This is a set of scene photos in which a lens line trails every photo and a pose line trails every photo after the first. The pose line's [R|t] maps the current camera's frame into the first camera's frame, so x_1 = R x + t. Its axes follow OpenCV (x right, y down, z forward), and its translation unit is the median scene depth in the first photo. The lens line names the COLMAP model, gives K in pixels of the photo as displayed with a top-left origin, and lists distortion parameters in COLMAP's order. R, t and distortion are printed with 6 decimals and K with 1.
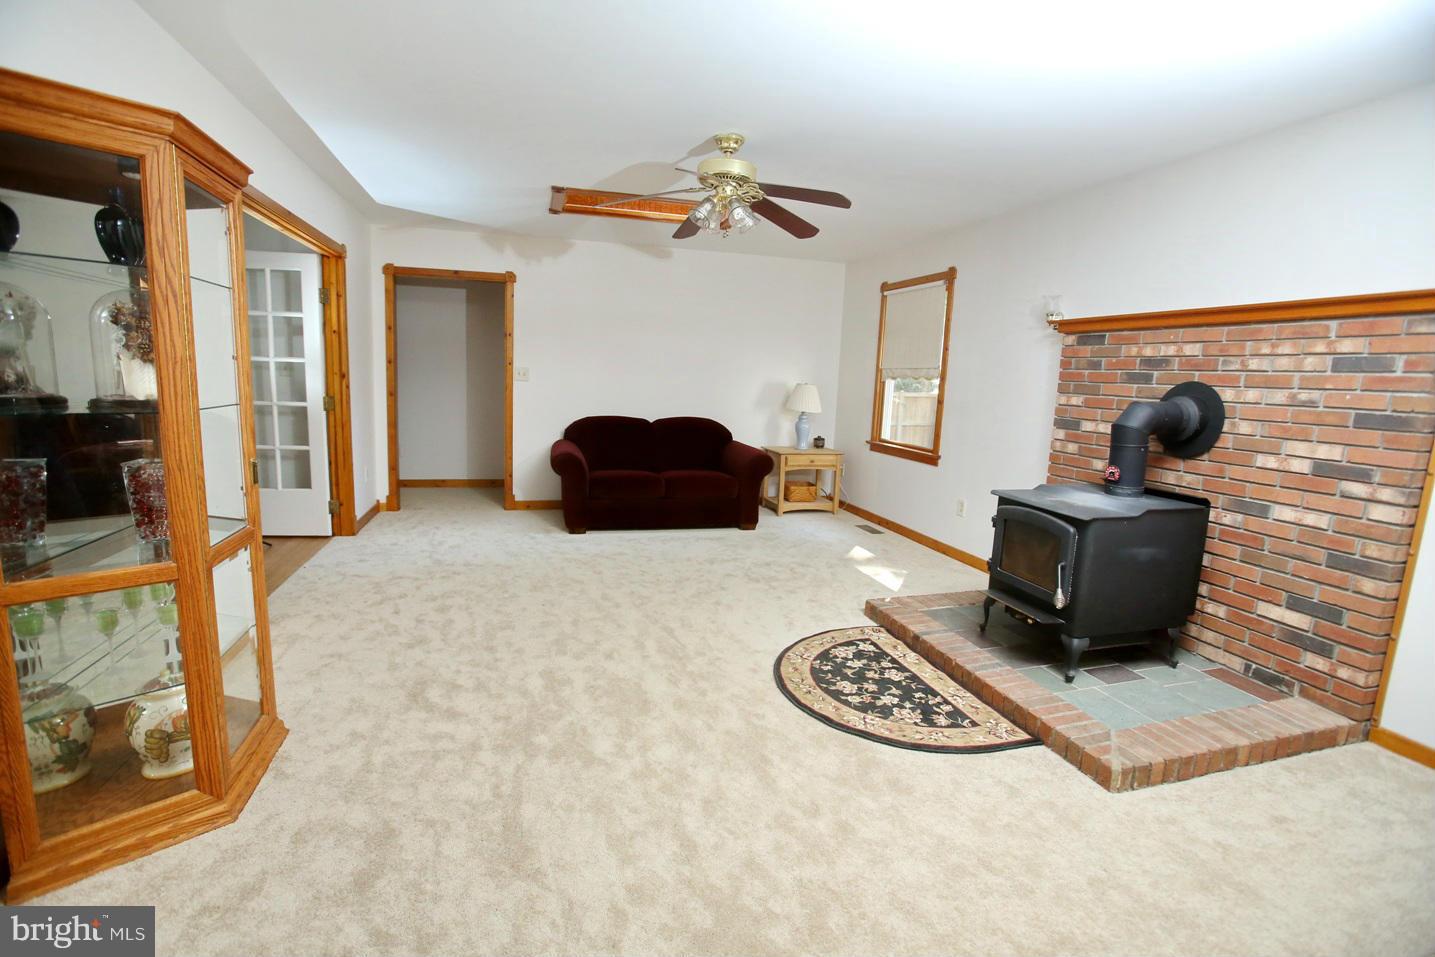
lens RADIAL K [[672.2, 0, 703.0], [0, 672.2, 482.7], [0, 0, 1]] dist [-0.078233, 0.029969]
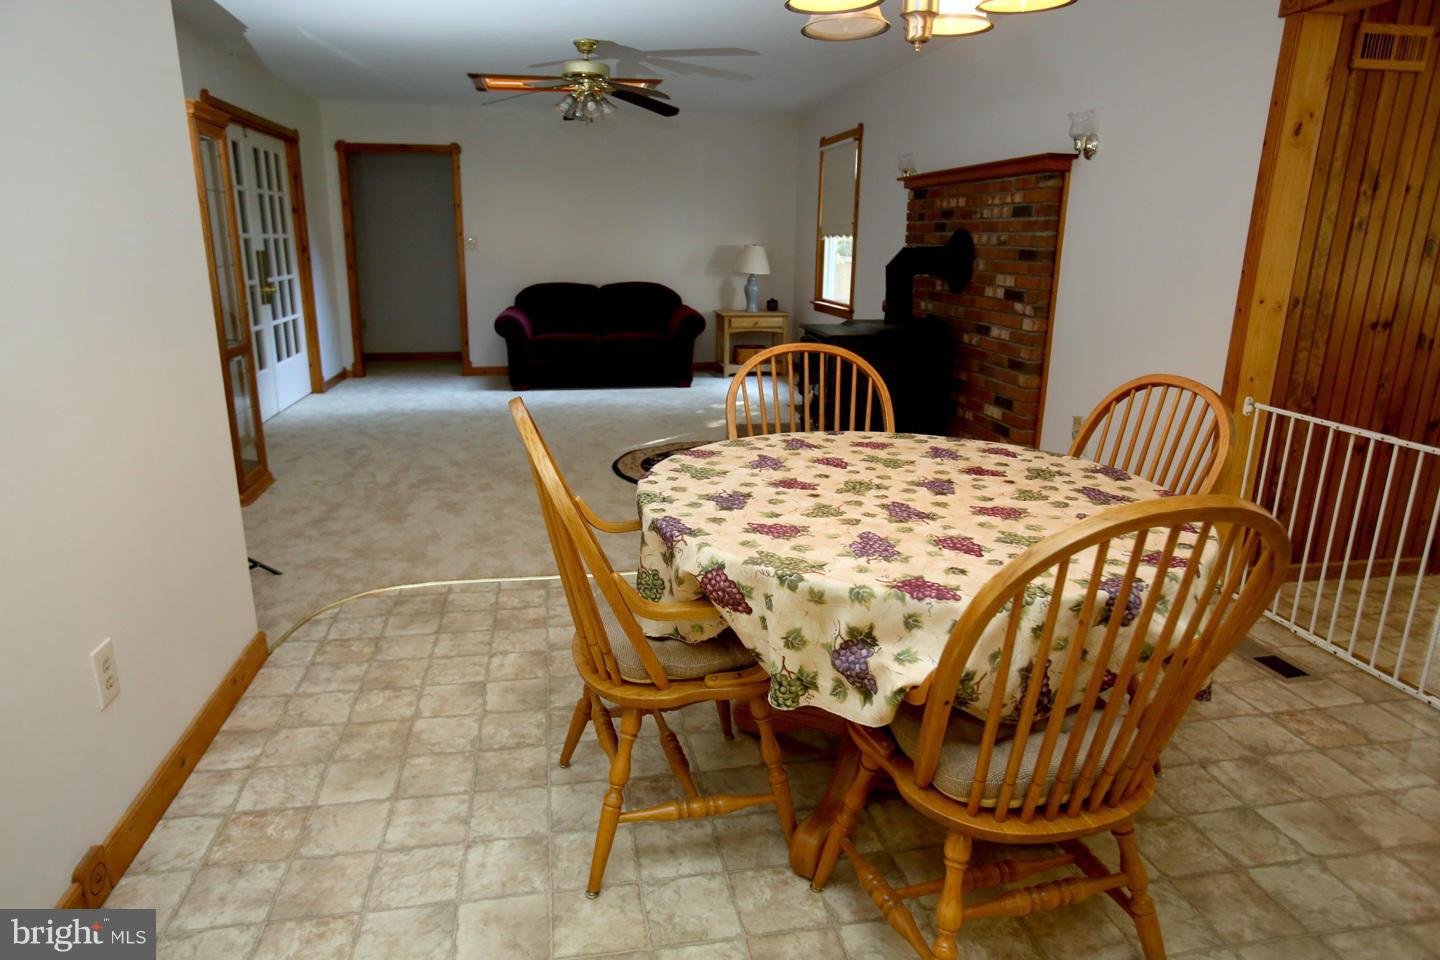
lens RADIAL K [[910.3, 0, 719.4], [0, 910.3, 506.5], [0, 0, 1]] dist [-0.052036, 0.000022]
pose [[0.995657, -0.004095, -0.093008, 0.285262], [0.015618, 0.992221, 0.123509, 0.088370], [0.091779, -0.124425, 0.987975, -0.476766]]
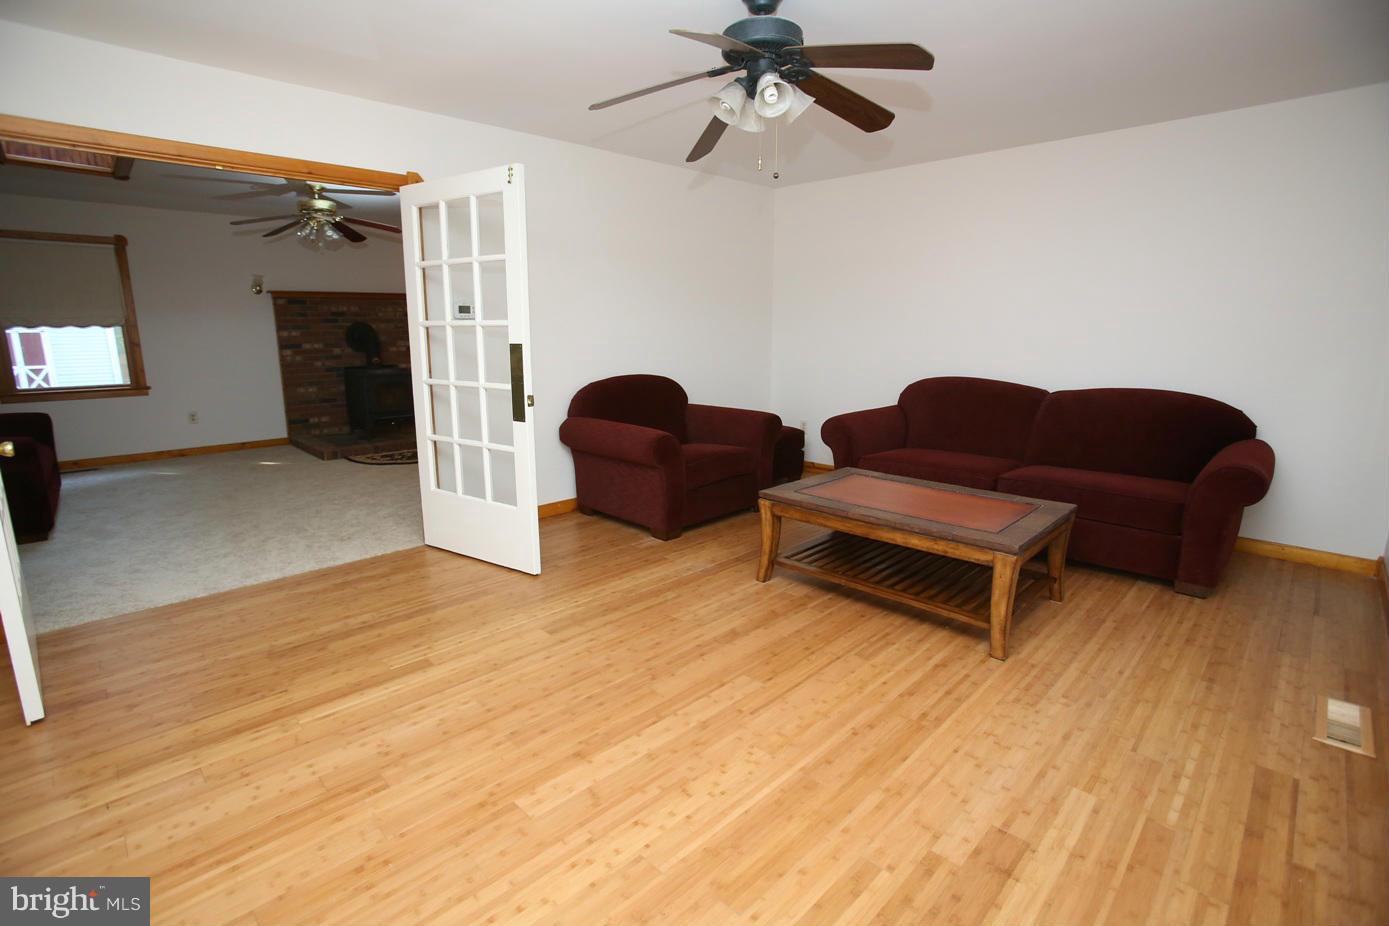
lens RADIAL K [[650.7, 0, 680.5], [0, 650.7, 467.1], [0, 0, 1]] dist [-0.078233, 0.029969]
pose [[-0.491648, -0.226838, 0.840730, -1.237434], [0.113595, 0.940518, 0.320190, -0.168456], [-0.863353, 0.252923, -0.436637, 0.705853]]
